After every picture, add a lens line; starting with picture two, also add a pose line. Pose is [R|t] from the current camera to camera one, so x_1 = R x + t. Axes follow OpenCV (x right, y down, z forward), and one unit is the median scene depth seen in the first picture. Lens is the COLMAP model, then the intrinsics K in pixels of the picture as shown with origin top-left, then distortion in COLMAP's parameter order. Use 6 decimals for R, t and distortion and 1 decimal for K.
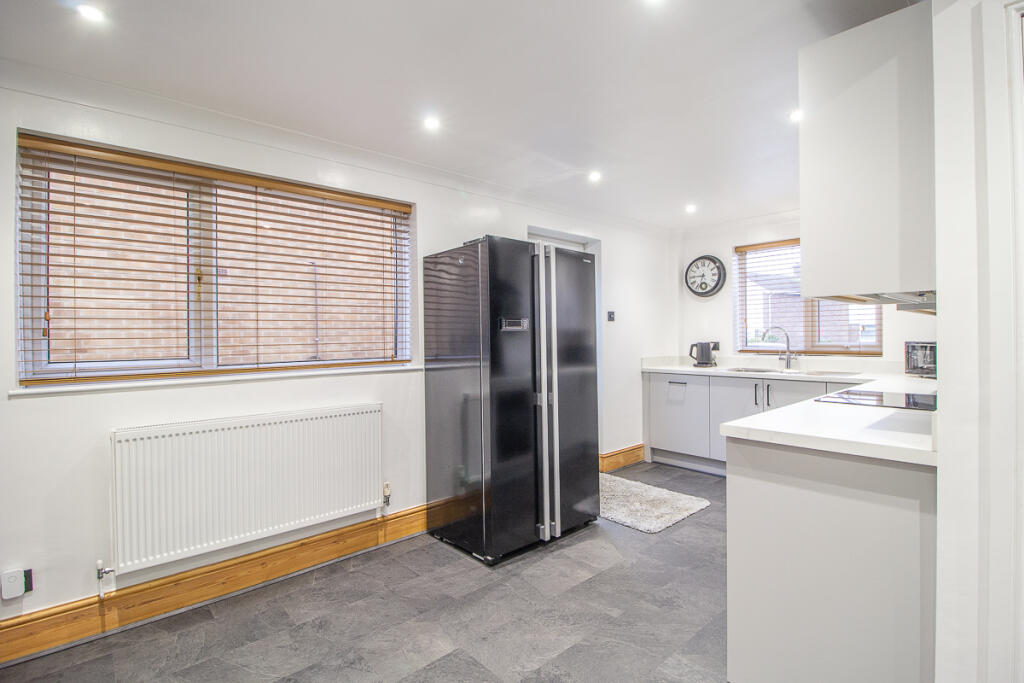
lens RADIAL K [[487.5, 0, 528.9], [0, 487.5, 333.6], [0, 0, 1]] dist [0.004284, -0.014759]
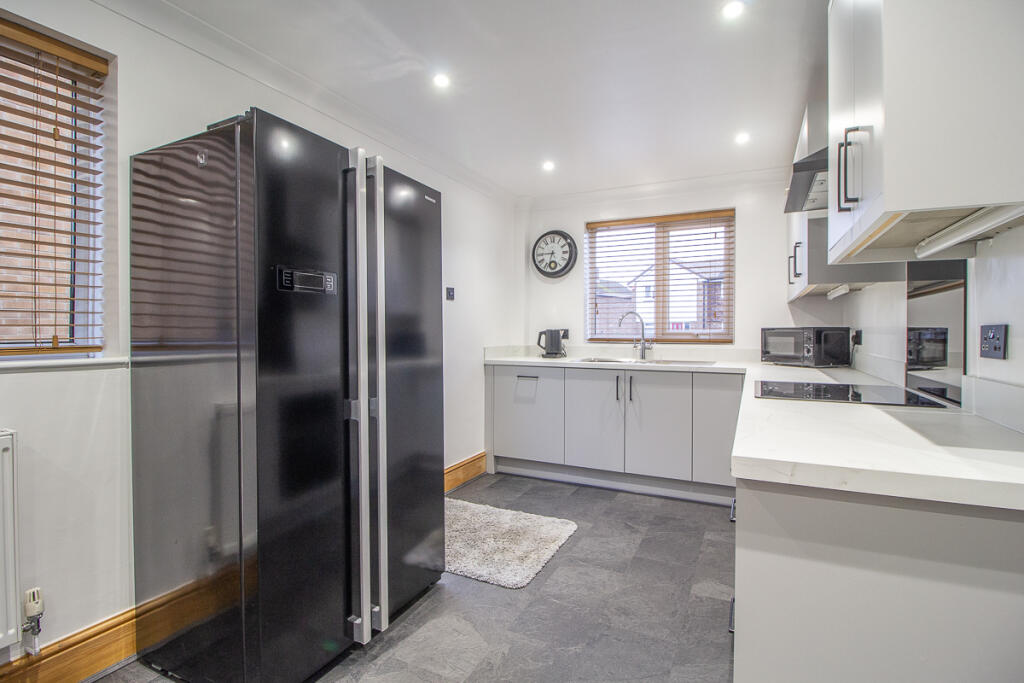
lens RADIAL K [[487.5, 0, 528.9], [0, 487.5, 333.6], [0, 0, 1]] dist [0.004284, -0.014759]
pose [[0.930593, 0.008679, 0.365953, 0.000649], [-0.012514, 0.999889, 0.008110, 0.026315], [-0.365842, -0.012127, 0.930598, 0.290632]]
